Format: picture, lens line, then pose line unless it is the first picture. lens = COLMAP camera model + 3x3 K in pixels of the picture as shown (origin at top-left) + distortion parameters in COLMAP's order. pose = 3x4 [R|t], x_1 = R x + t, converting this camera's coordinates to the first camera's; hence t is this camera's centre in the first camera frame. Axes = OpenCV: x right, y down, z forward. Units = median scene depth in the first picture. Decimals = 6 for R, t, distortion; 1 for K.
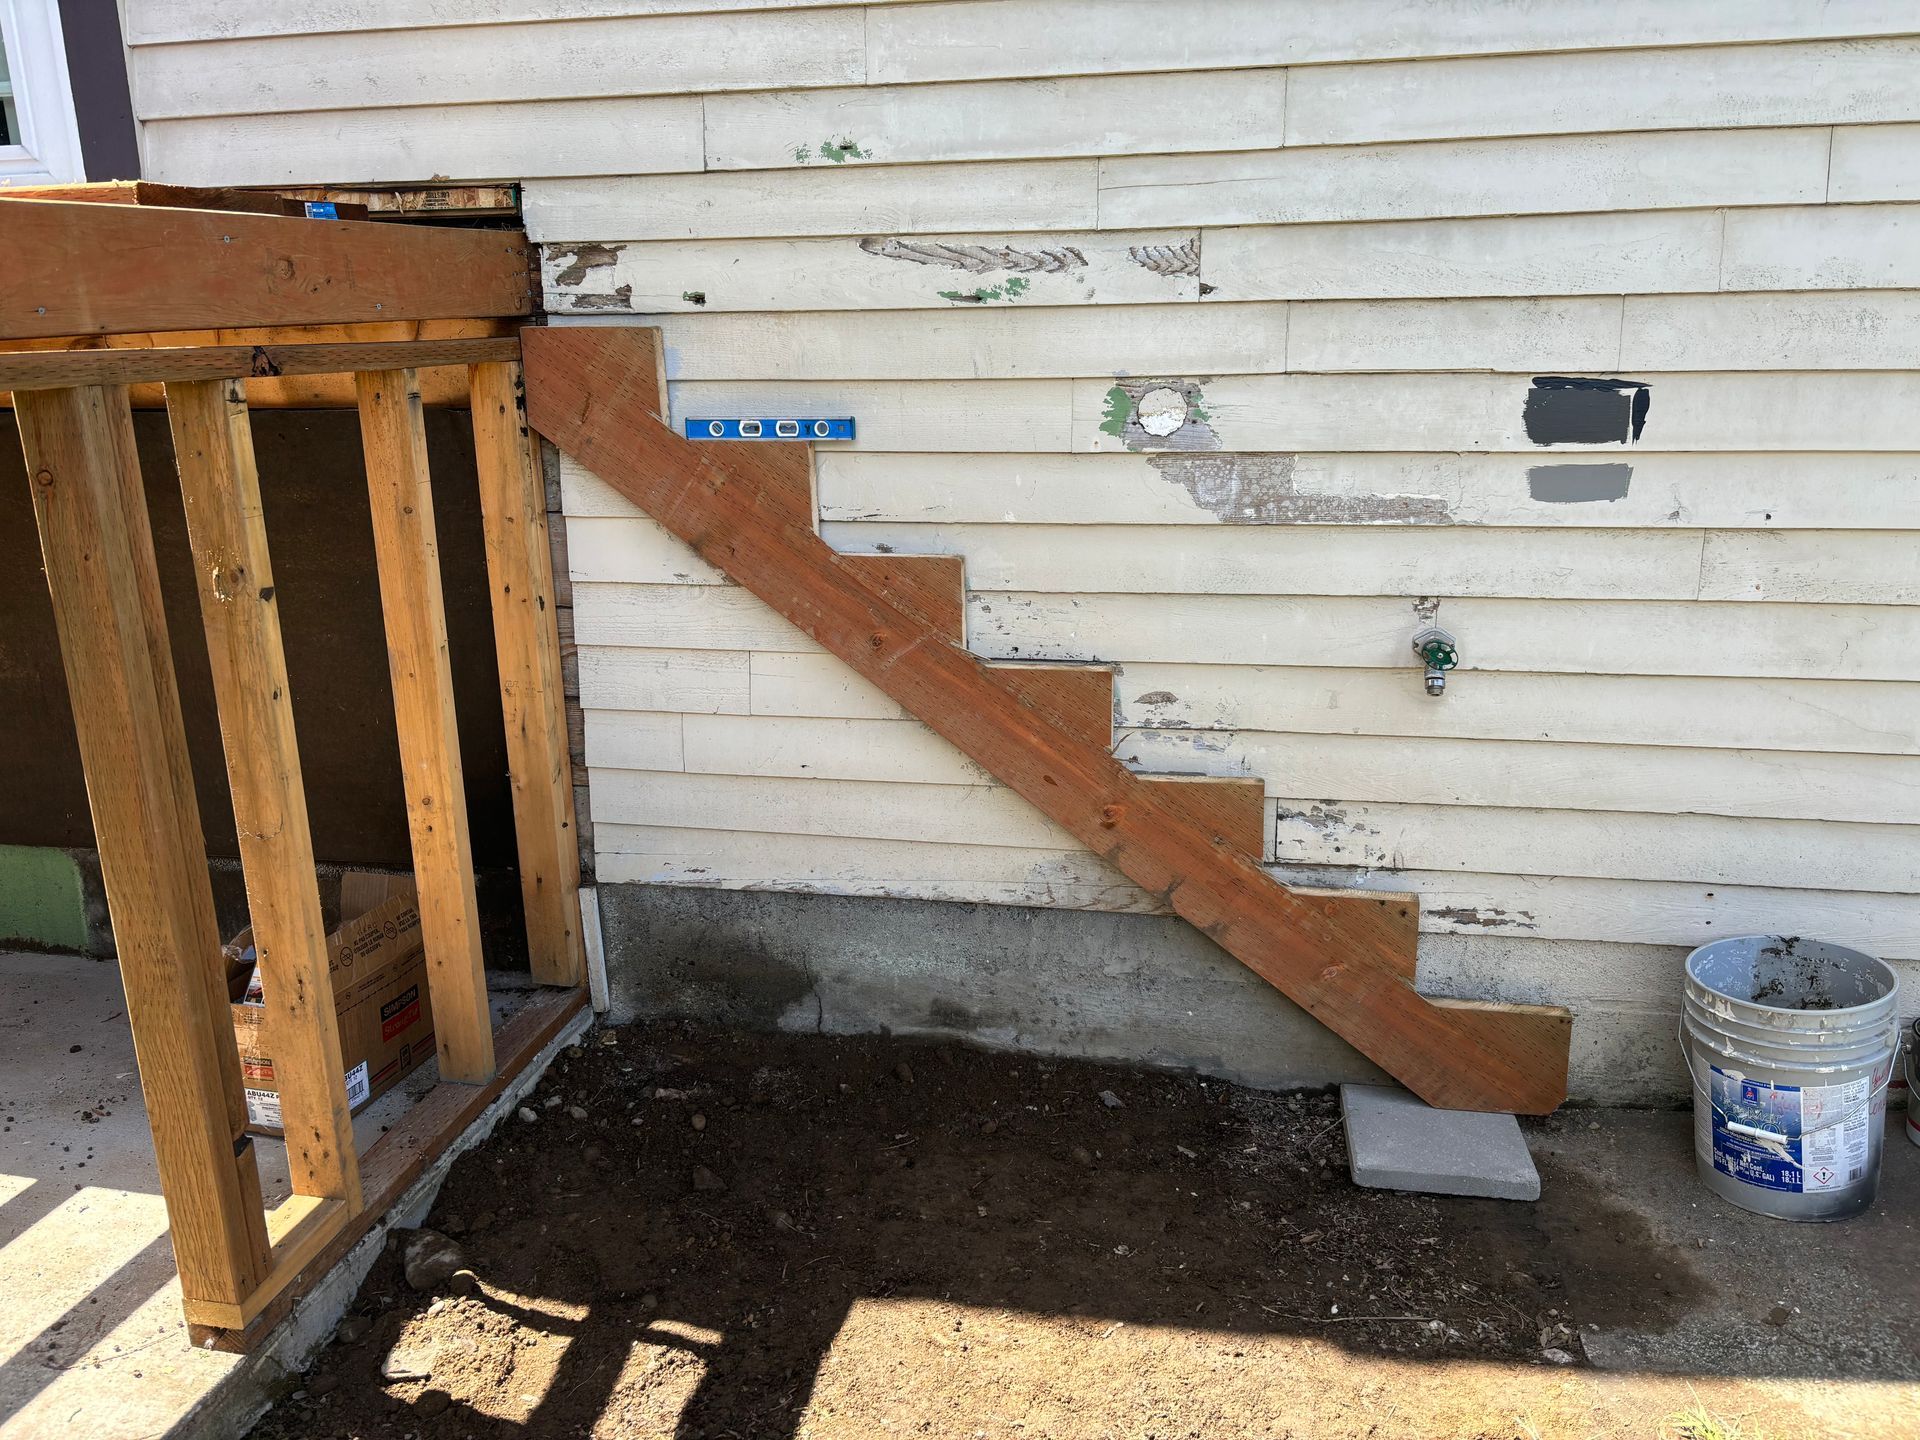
lens RADIAL K [[1448.8, 0, 956.3], [0, 1448.8, 724.0], [0, 0, 1]] dist [0.052489, -0.070977]
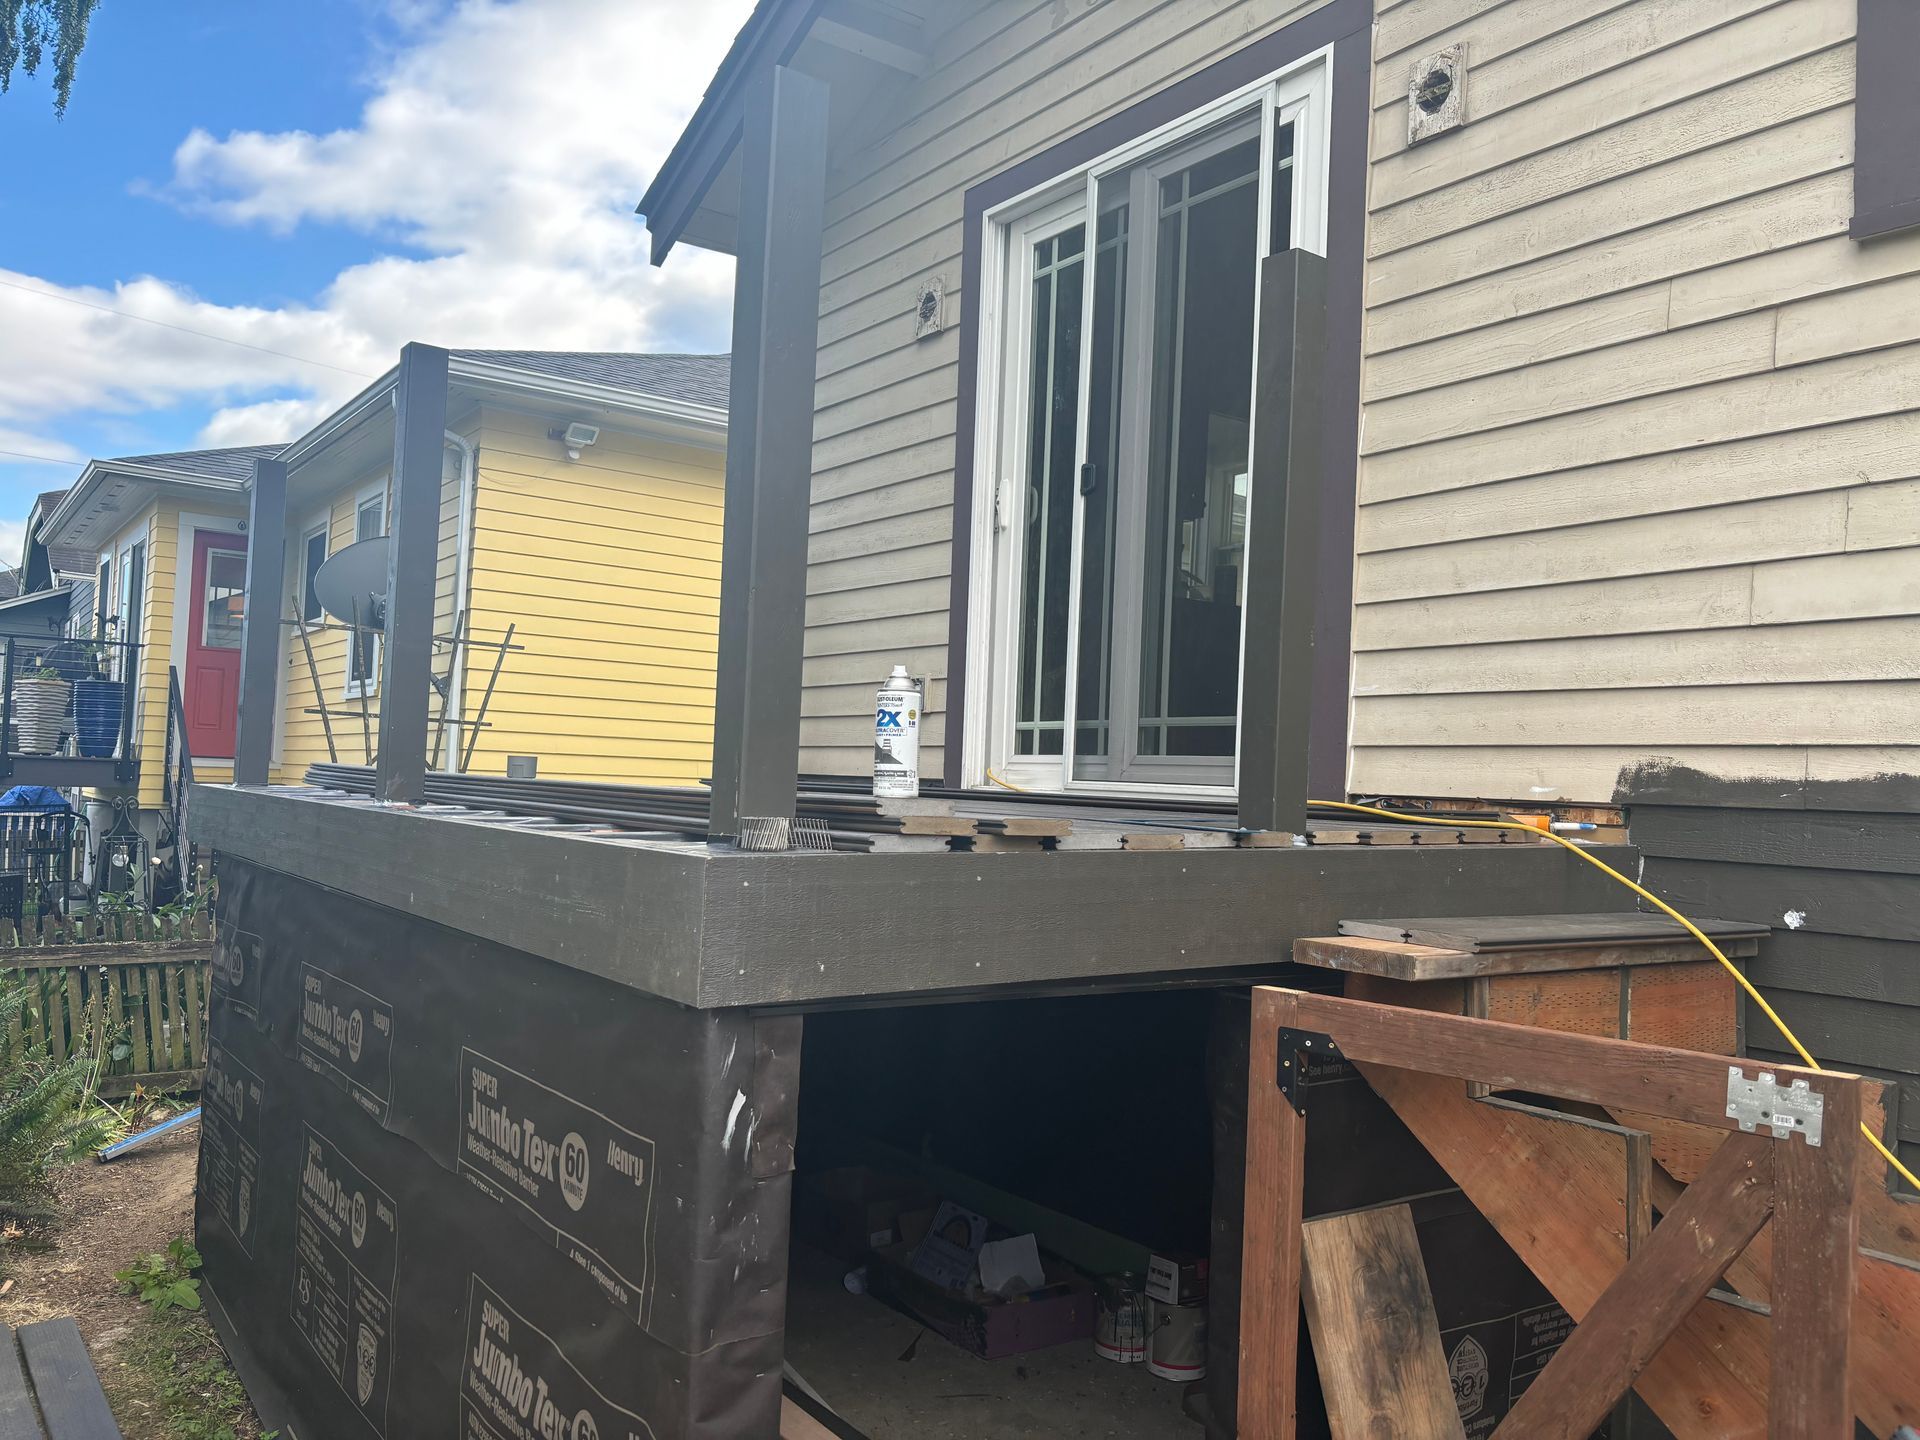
lens RADIAL K [[1448.8, 0, 960.2], [0, 1448.8, 725.5], [0, 0, 1]] dist [0.052489, -0.070977]
pose [[0.731728, 0.018388, -0.681349, 0.121315], [-0.235028, 0.945134, -0.226898, -0.032988], [0.639794, 0.326164, 0.695903, -0.225100]]
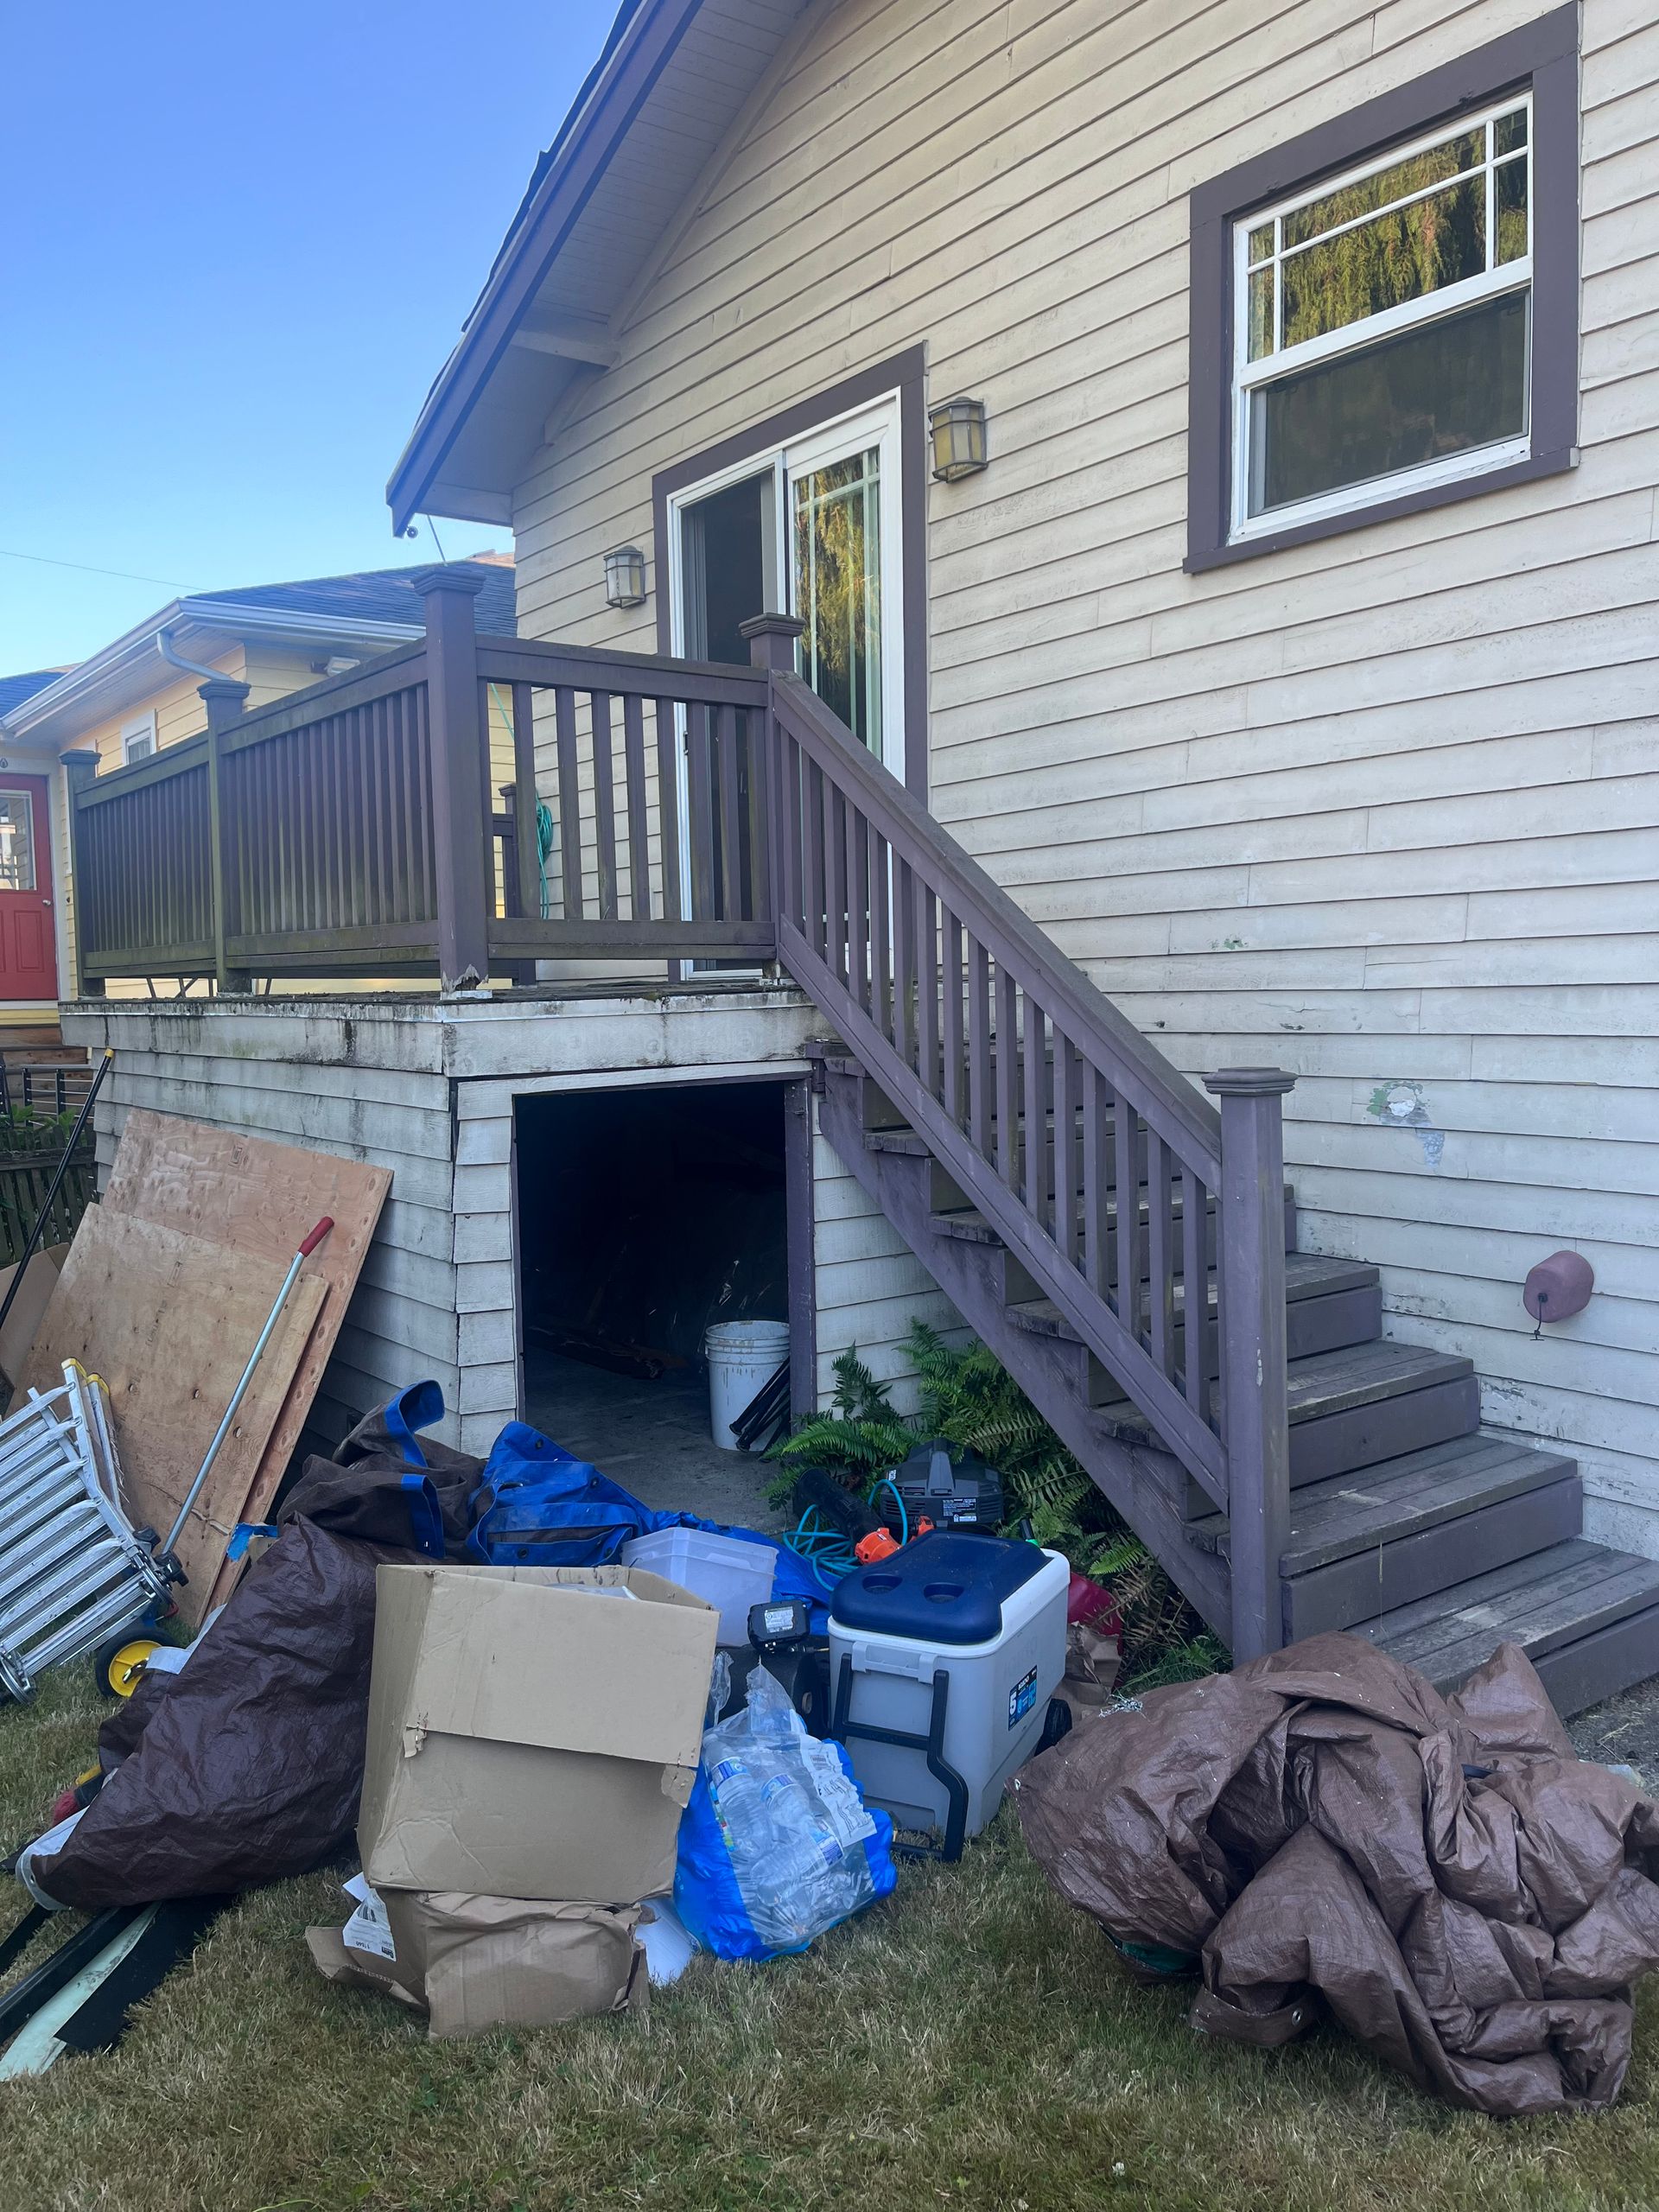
lens RADIAL K [[1669.1, 0, 842.7], [0, 1669.1, 1120.3], [0, 0, 1]] dist [0.052489, -0.070977]
pose [[0.745335, 0.054666, -0.664445, 0.890211], [-0.177009, 0.977089, -0.118170, 0.121048], [0.642763, 0.205689, 0.737935, -0.693055]]
